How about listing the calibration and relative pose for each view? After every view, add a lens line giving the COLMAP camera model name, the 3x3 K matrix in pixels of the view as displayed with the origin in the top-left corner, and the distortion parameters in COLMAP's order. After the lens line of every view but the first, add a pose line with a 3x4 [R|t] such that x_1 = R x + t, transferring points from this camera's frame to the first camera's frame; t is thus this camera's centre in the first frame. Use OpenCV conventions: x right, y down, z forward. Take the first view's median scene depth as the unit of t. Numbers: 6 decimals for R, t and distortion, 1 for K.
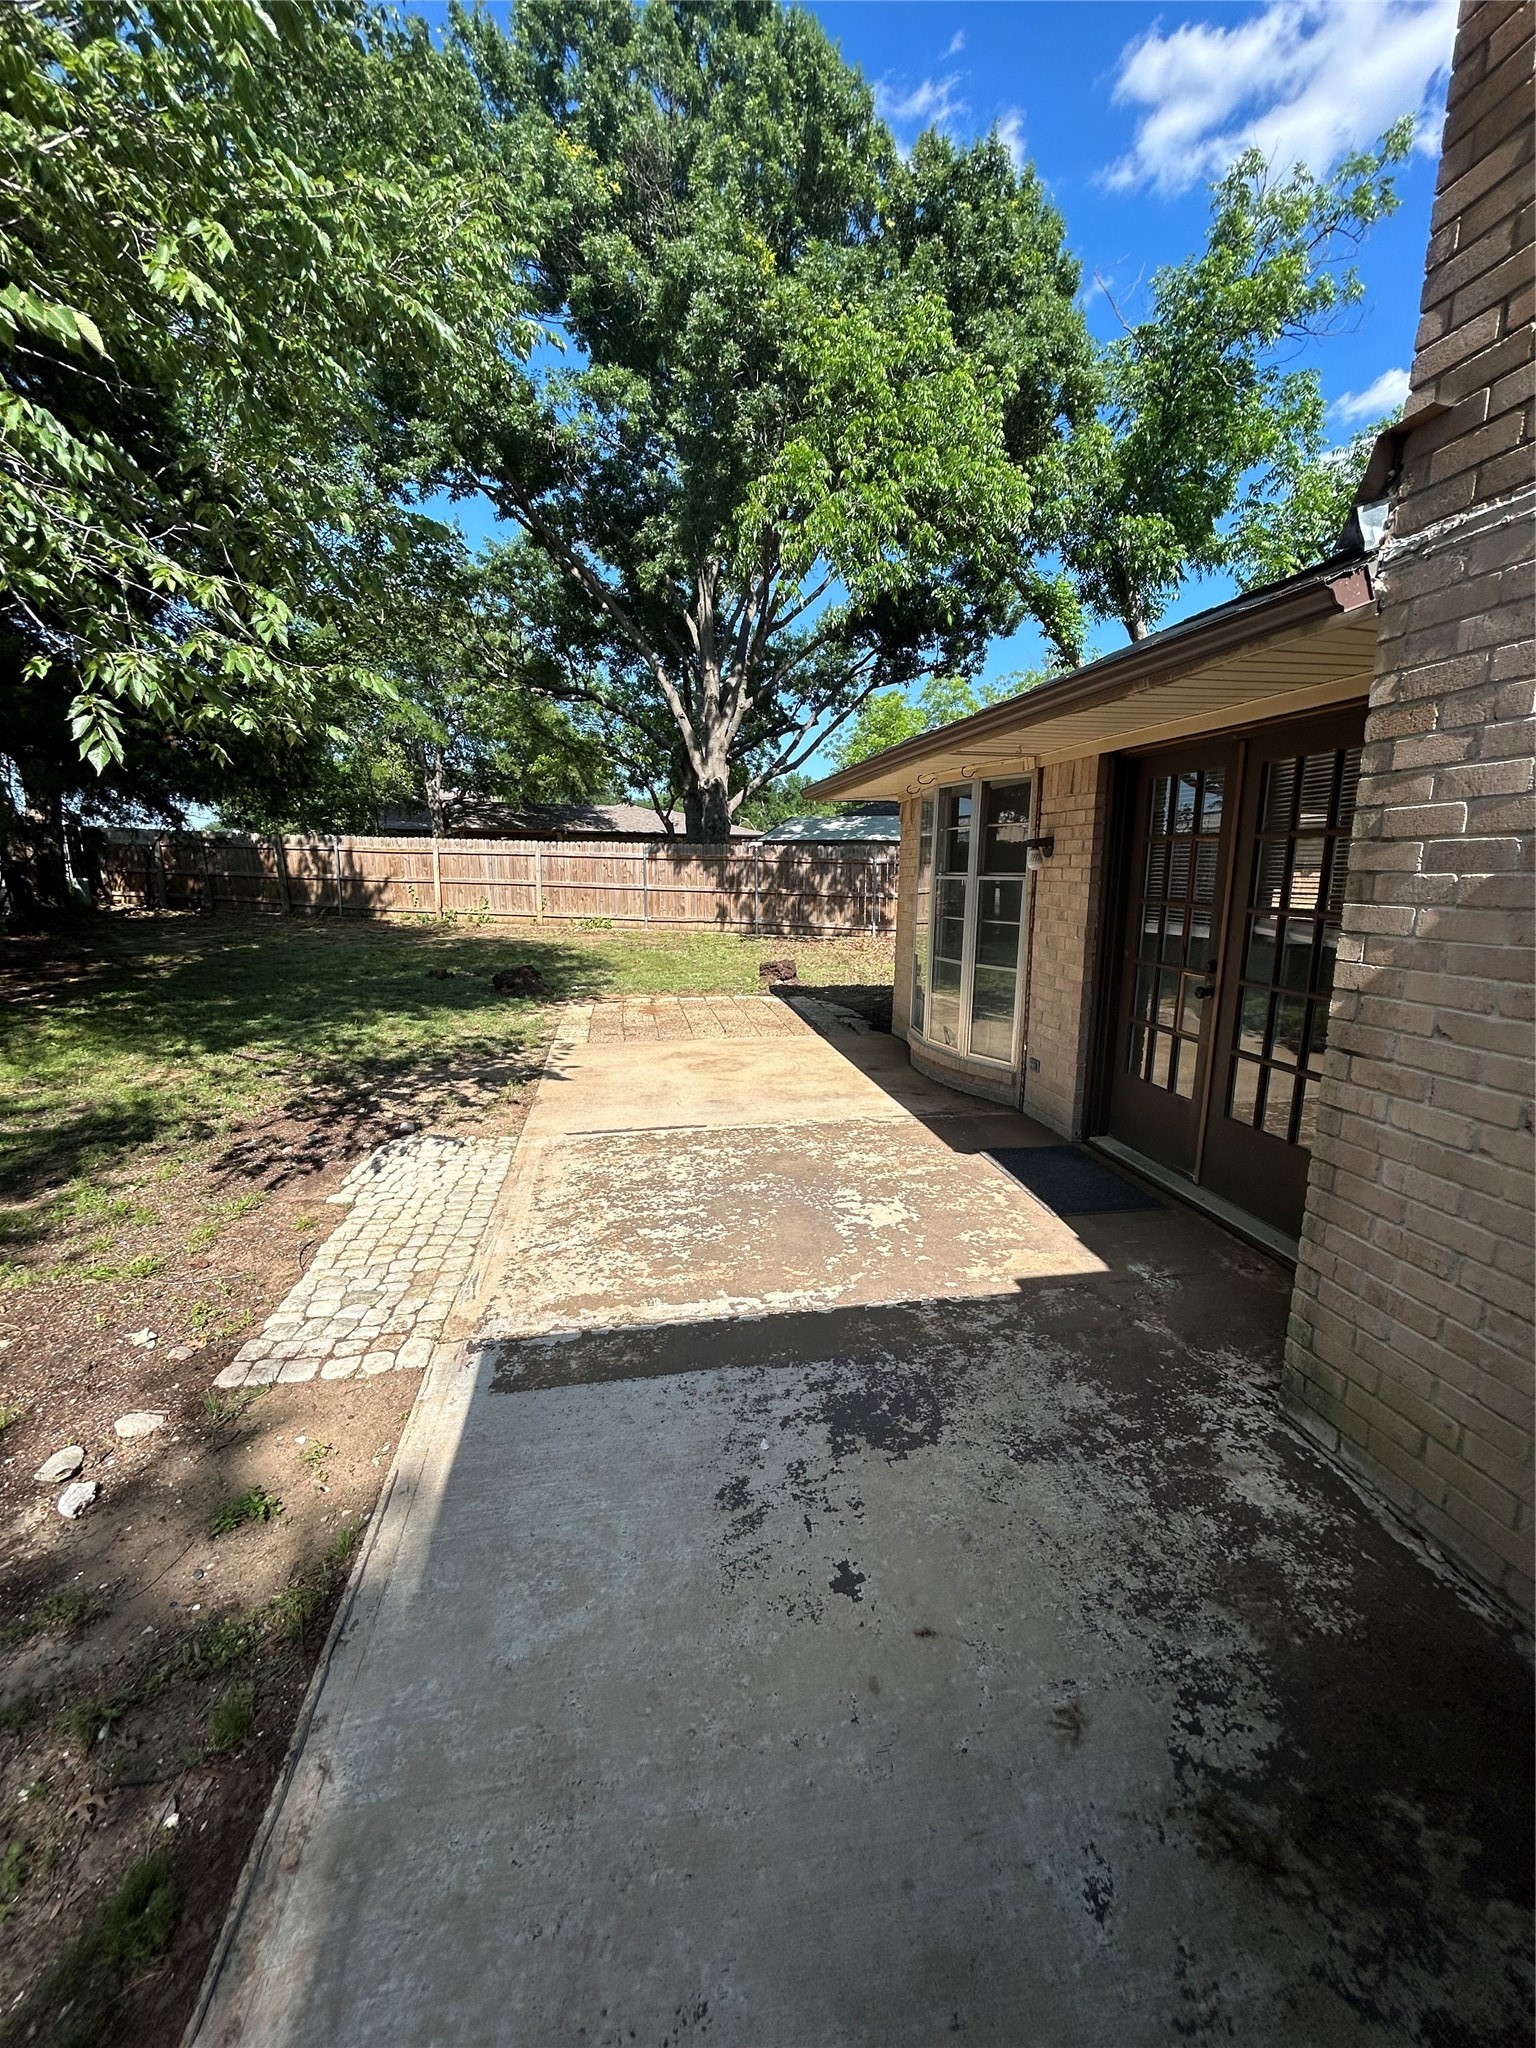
lens RADIAL K [[823.4, 0, 767.9], [0, 823.4, 1022.1], [0, 0, 1]] dist [-0.003437, 0.001221]
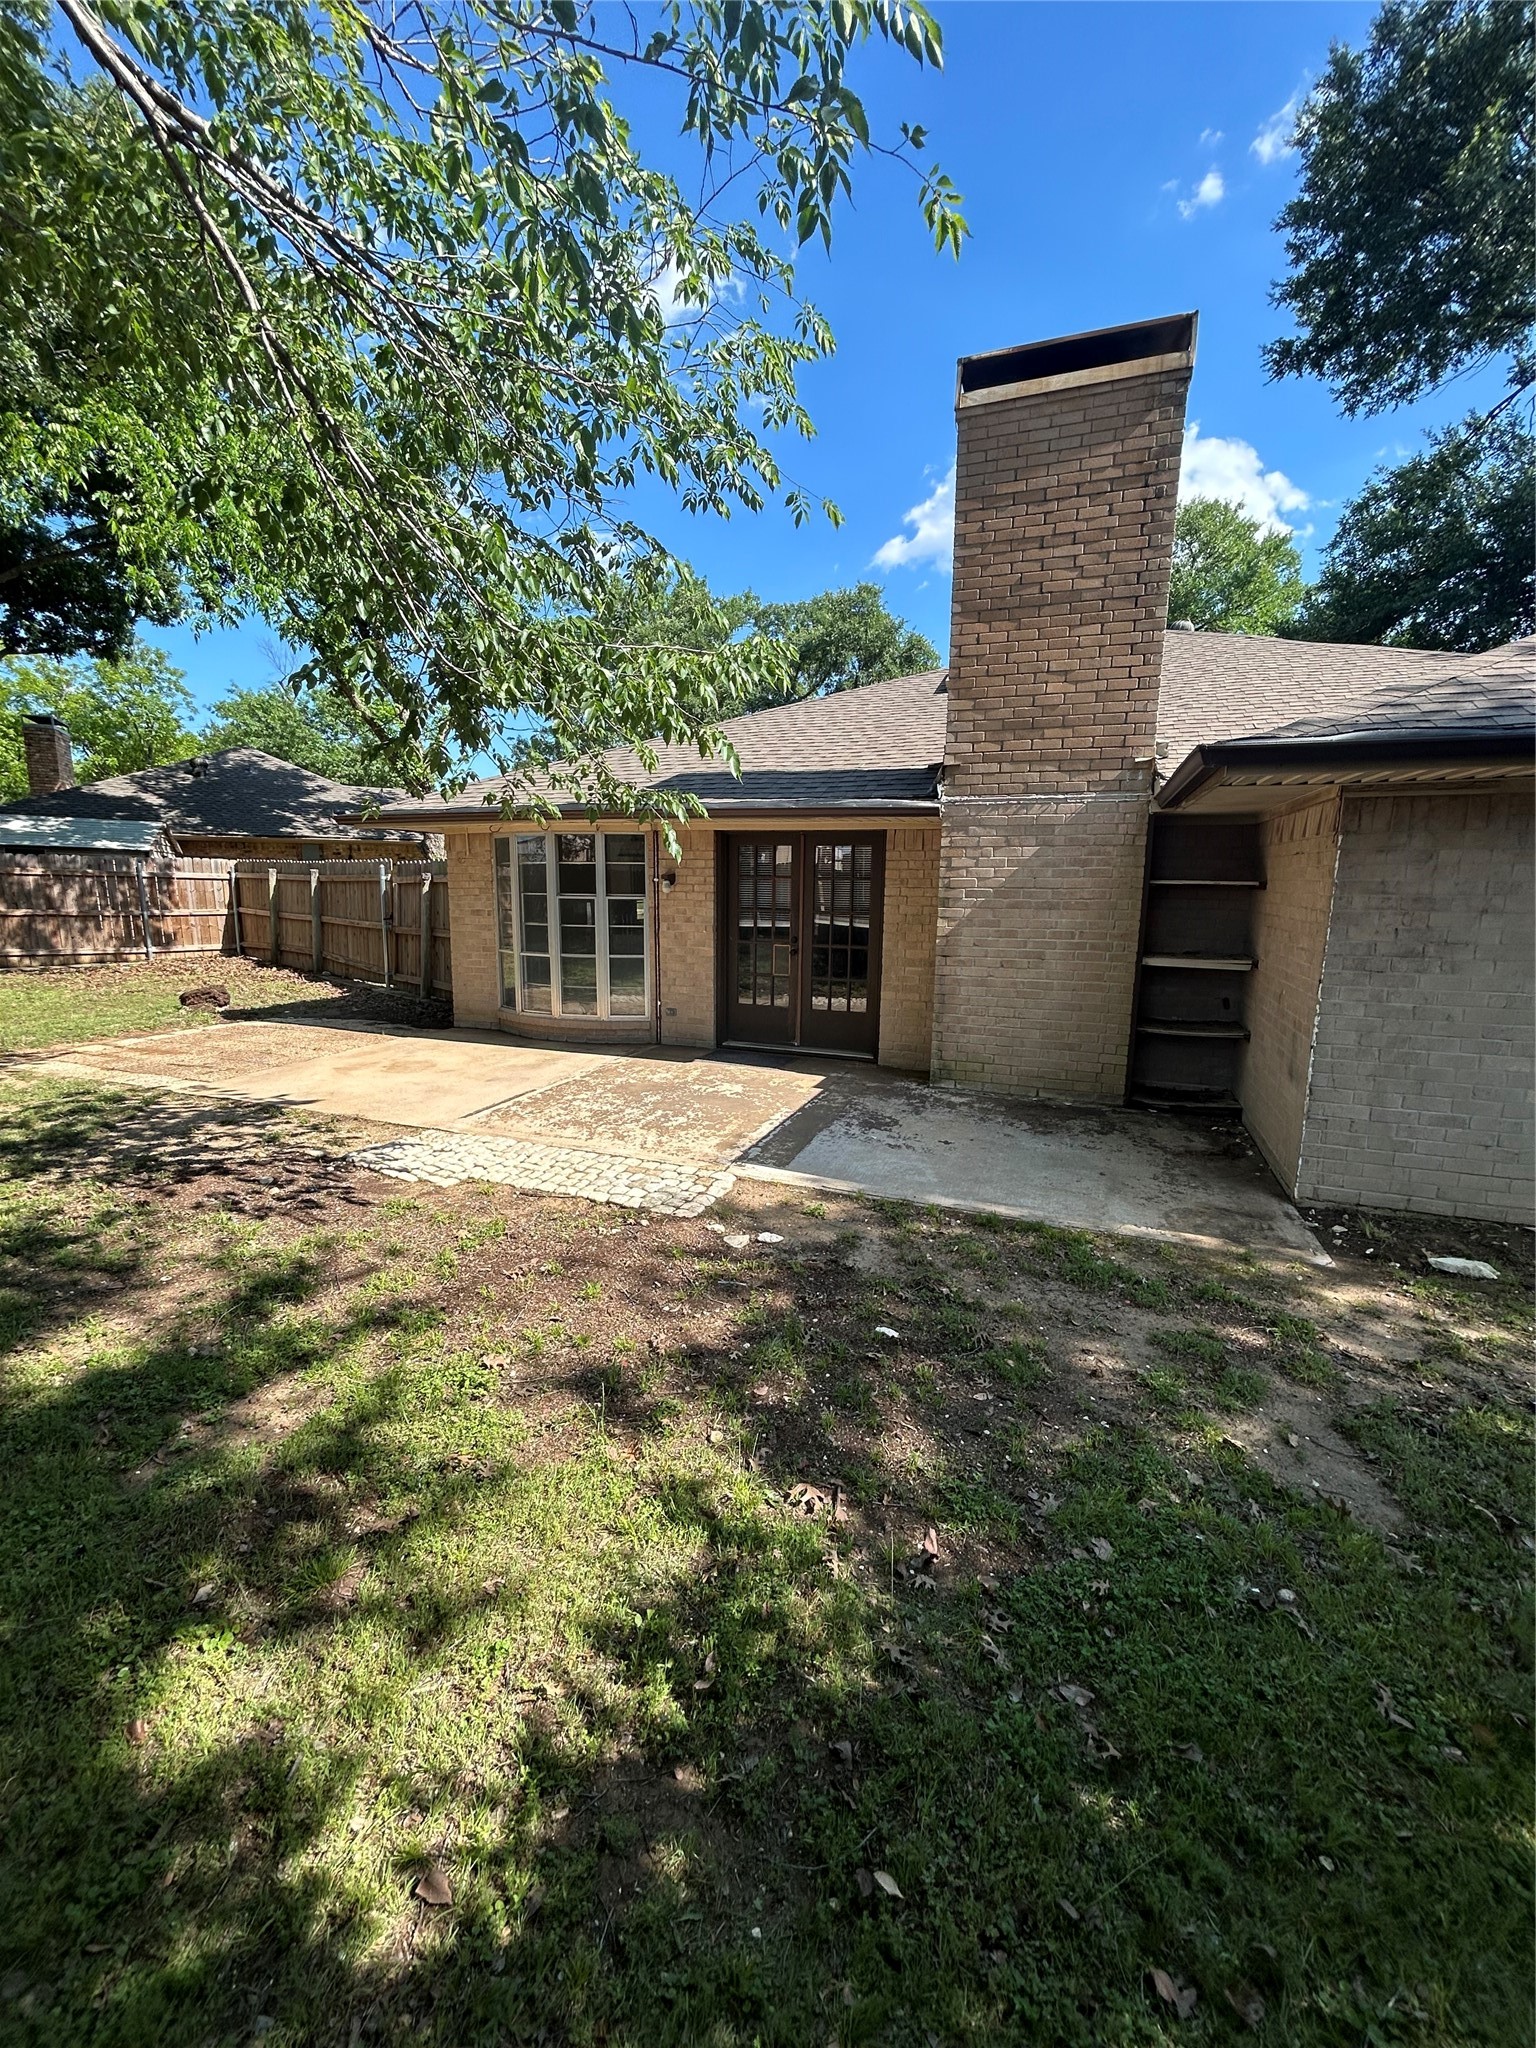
lens RADIAL K [[823.4, 0, 770.3], [0, 823.4, 1021.0], [0, 0, 1]] dist [-0.003437, 0.001221]
pose [[0.513415, -0.145811, 0.845662, -1.162993], [0.152051, 0.985323, 0.077578, -0.031781], [-0.844562, 0.088754, 0.528050, -0.028835]]
